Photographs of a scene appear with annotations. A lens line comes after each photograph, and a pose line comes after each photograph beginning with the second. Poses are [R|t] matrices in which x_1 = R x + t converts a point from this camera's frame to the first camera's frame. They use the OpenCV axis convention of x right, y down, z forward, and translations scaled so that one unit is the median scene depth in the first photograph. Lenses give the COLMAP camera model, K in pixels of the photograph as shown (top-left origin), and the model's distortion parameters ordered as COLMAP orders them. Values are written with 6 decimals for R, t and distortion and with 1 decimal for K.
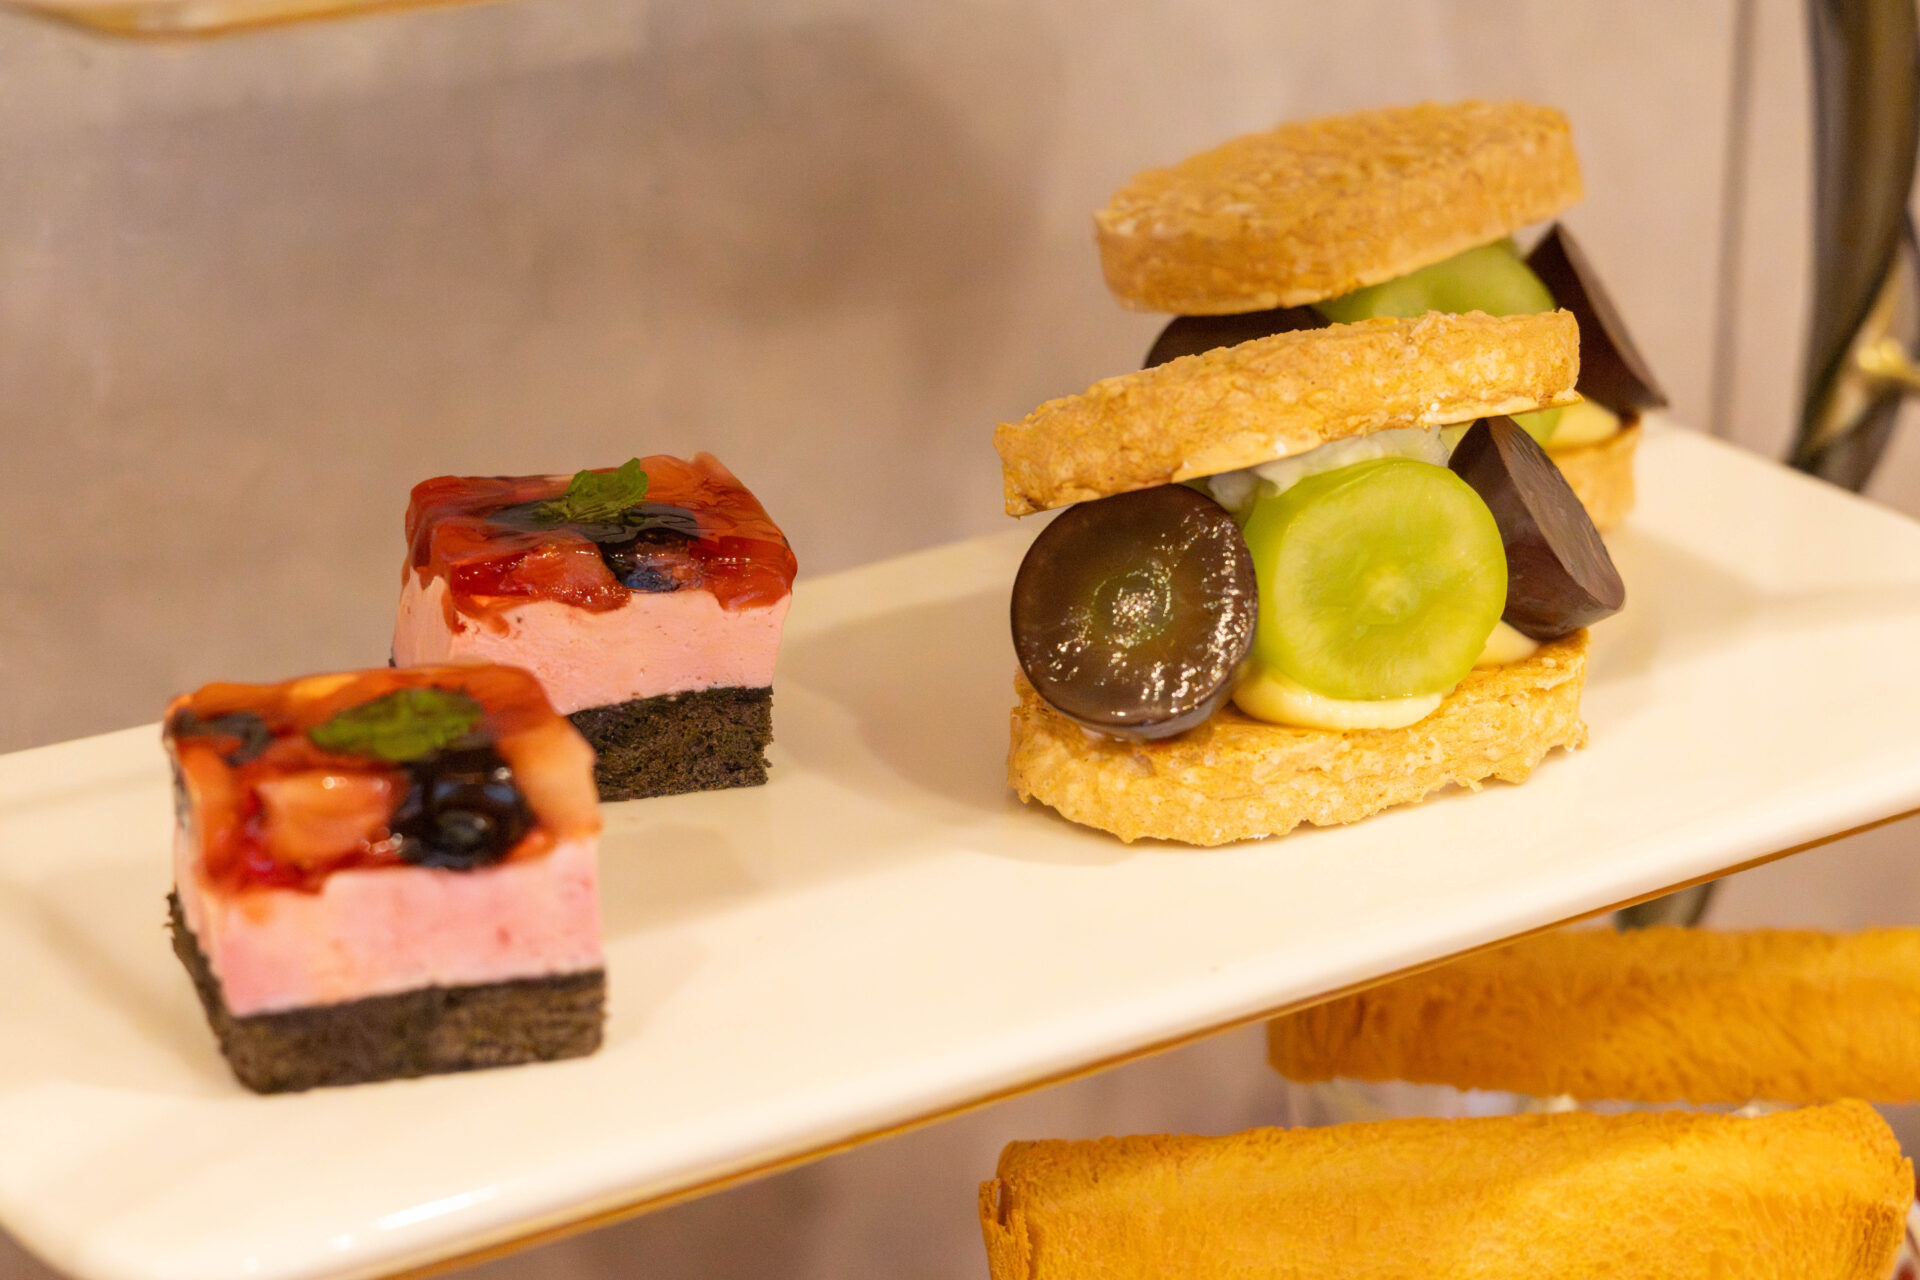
lens RADIAL K [[4750.1, 0, 960.0], [0, 4750.1, 640.0], [0, 0, 1]] dist [0.001907, -0.525621]
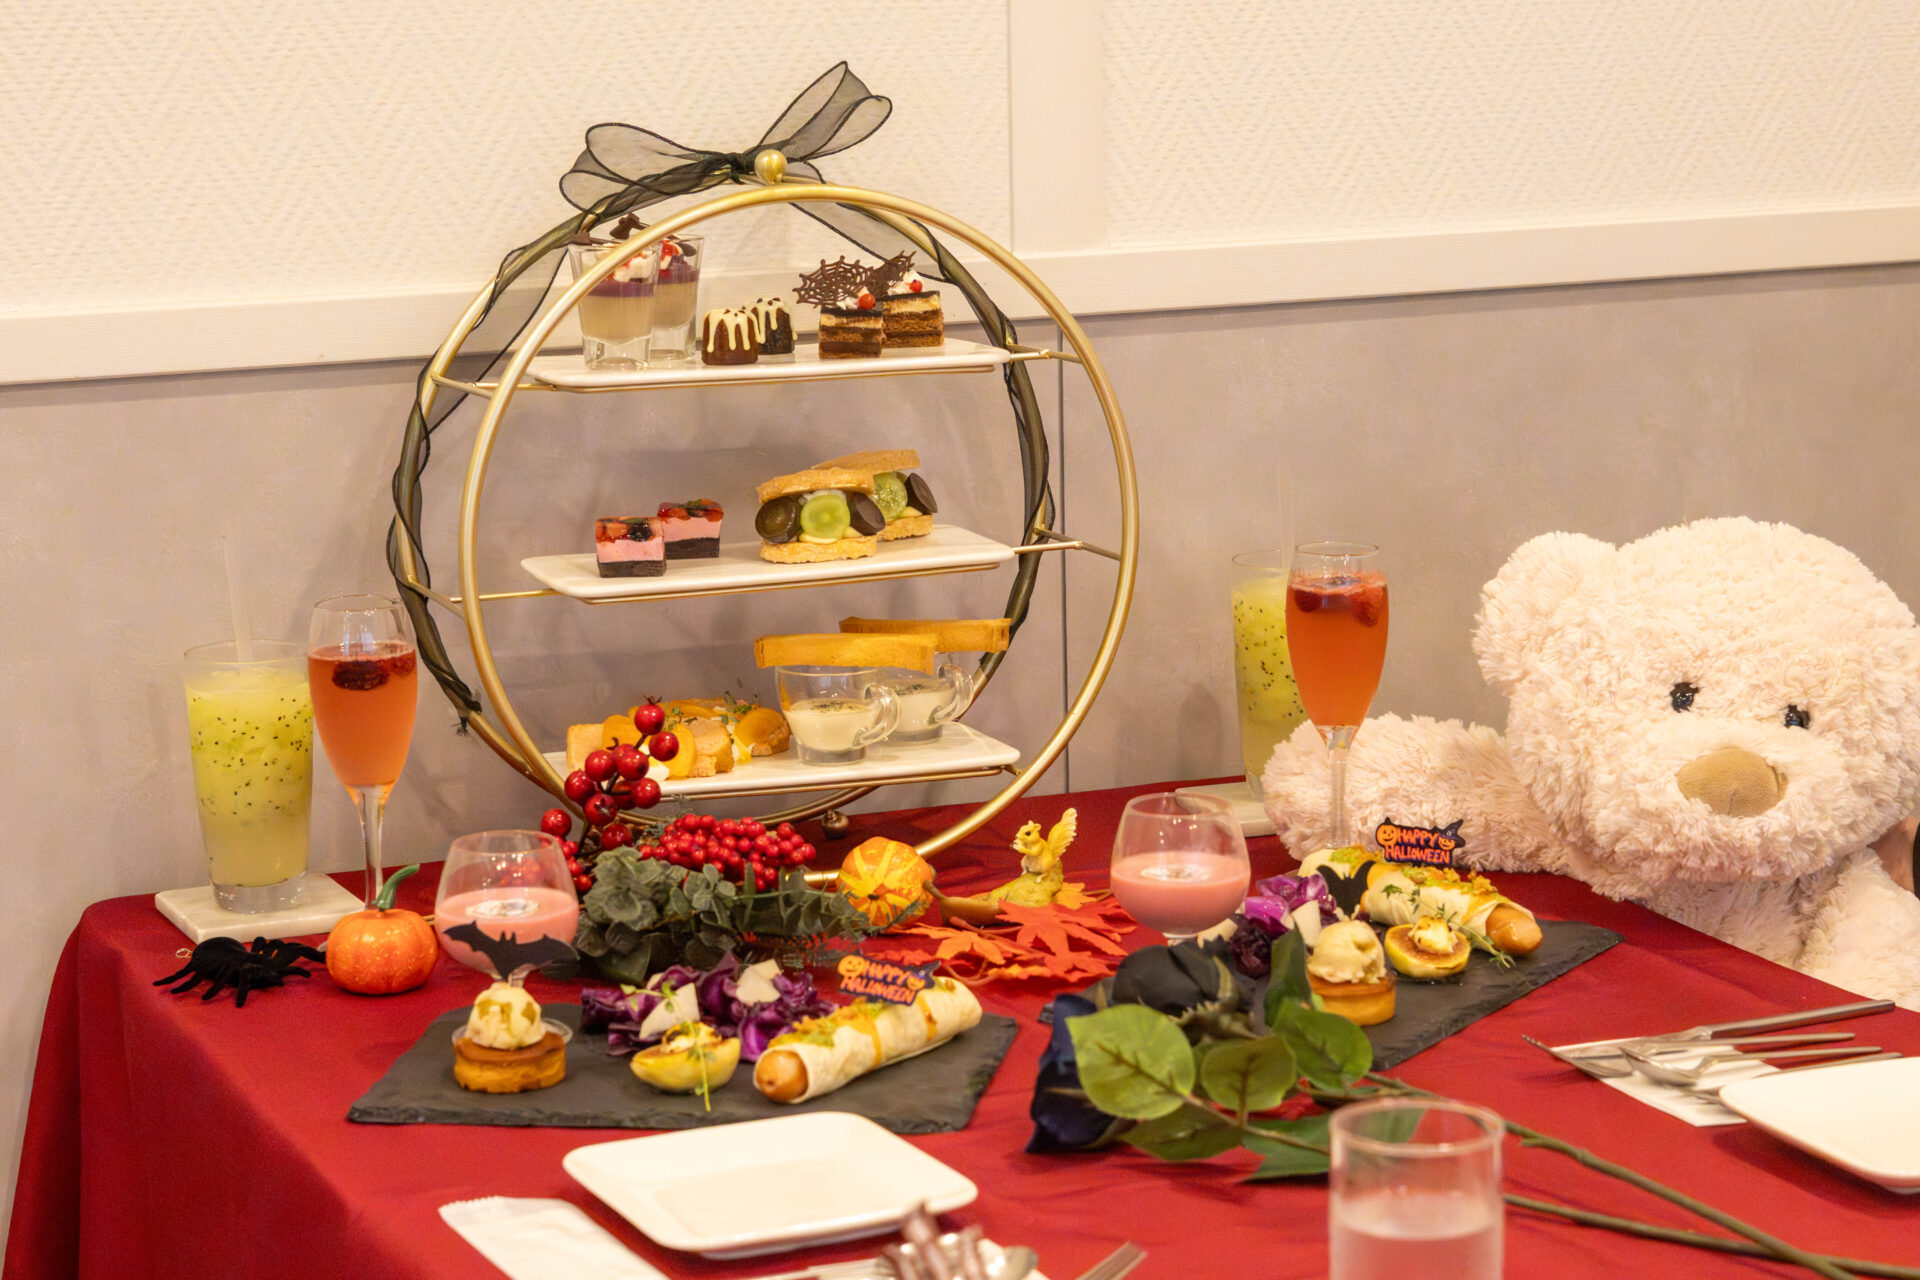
lens RADIAL K [[4360.4, 0, 1029.6], [0, 4360.4, 639.6], [0, 0, 1]] dist [0.001711, -0.130969]
pose [[0.978523, 0.018973, -0.205261, 1.296801], [-0.055996, 0.982778, -0.176102, 0.955430], [0.198385, 0.183814, 0.962734, -3.587259]]
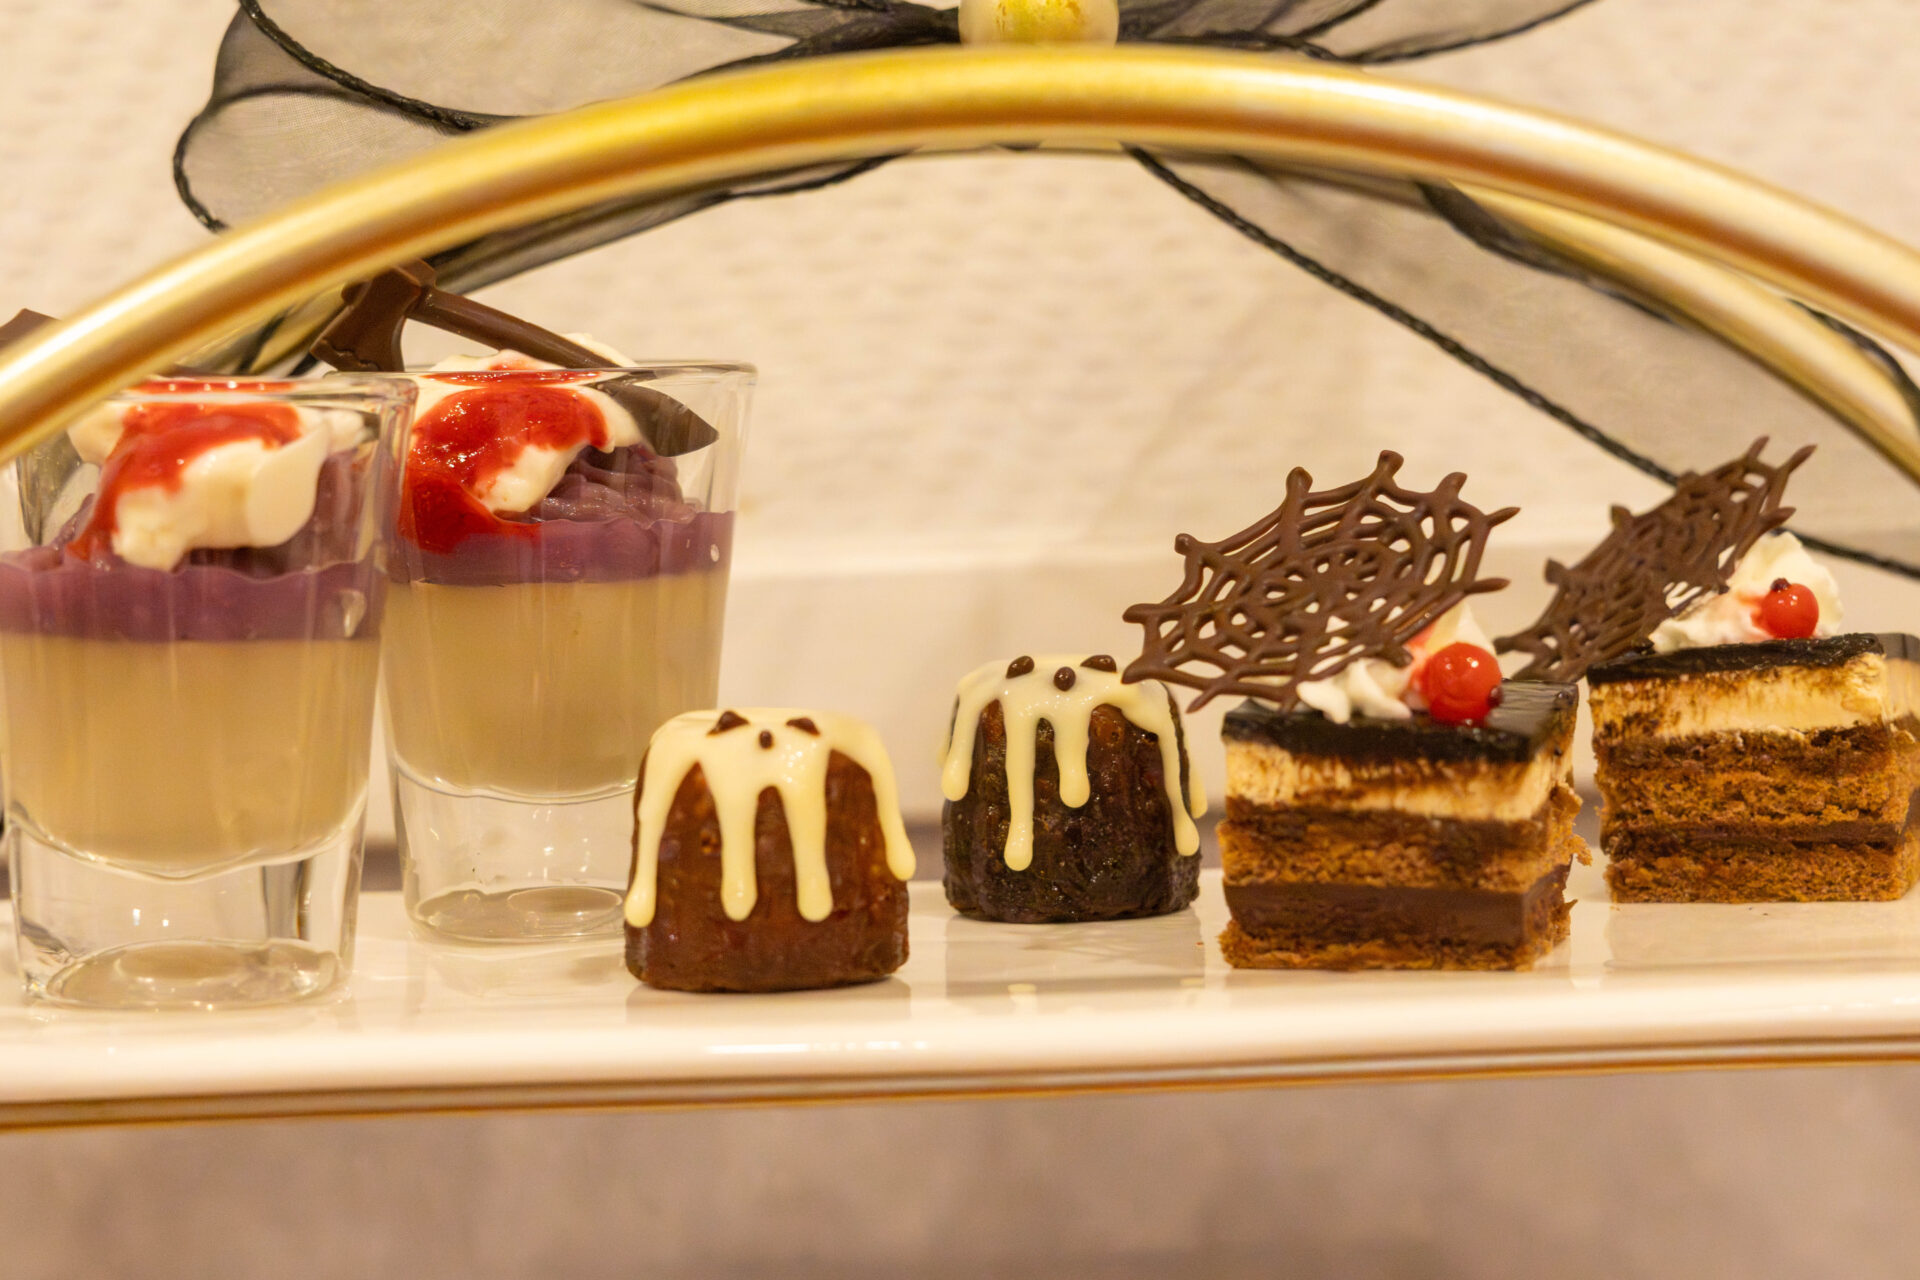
lens RADIAL K [[4750.1, 0, 960.0], [0, 4750.1, 640.0], [0, 0, 1]] dist [0.001907, -0.525621]
pose [[0.865279, 0.017484, -0.500985, 0.550731], [-0.145829, 0.964948, -0.218194, -0.012095], [0.479610, 0.261857, 0.837500, 0.005535]]
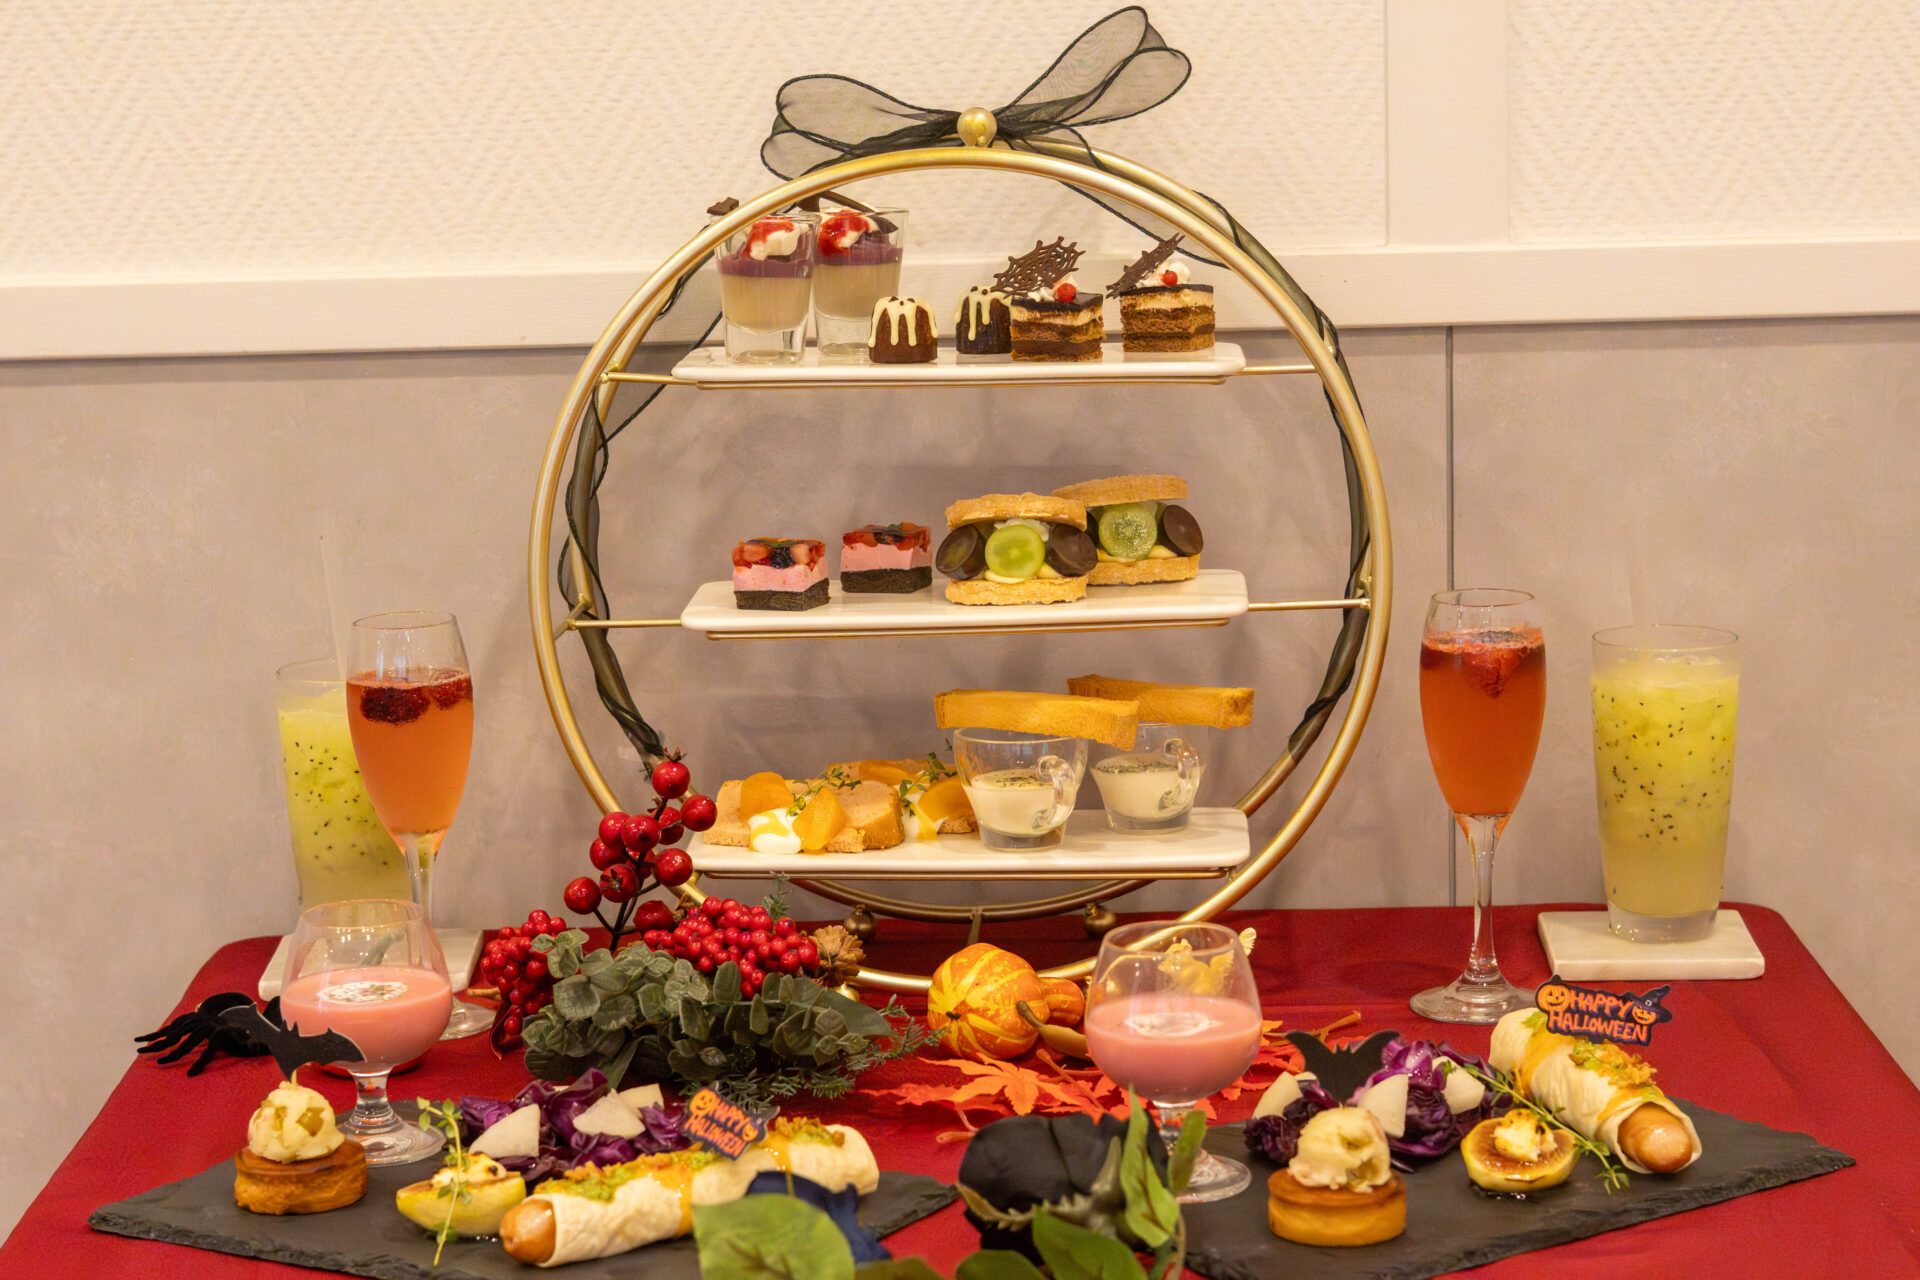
lens RADIAL K [[4360.4, 0, 1029.6], [0, 4360.4, 639.6], [0, 0, 1]] dist [0.001711, -0.130969]
pose [[0.824722, 0.074168, -0.560654, 2.338700], [-0.179742, 0.974336, -0.135506, 0.604193], [0.536216, 0.212528, 0.816887, -2.258026]]
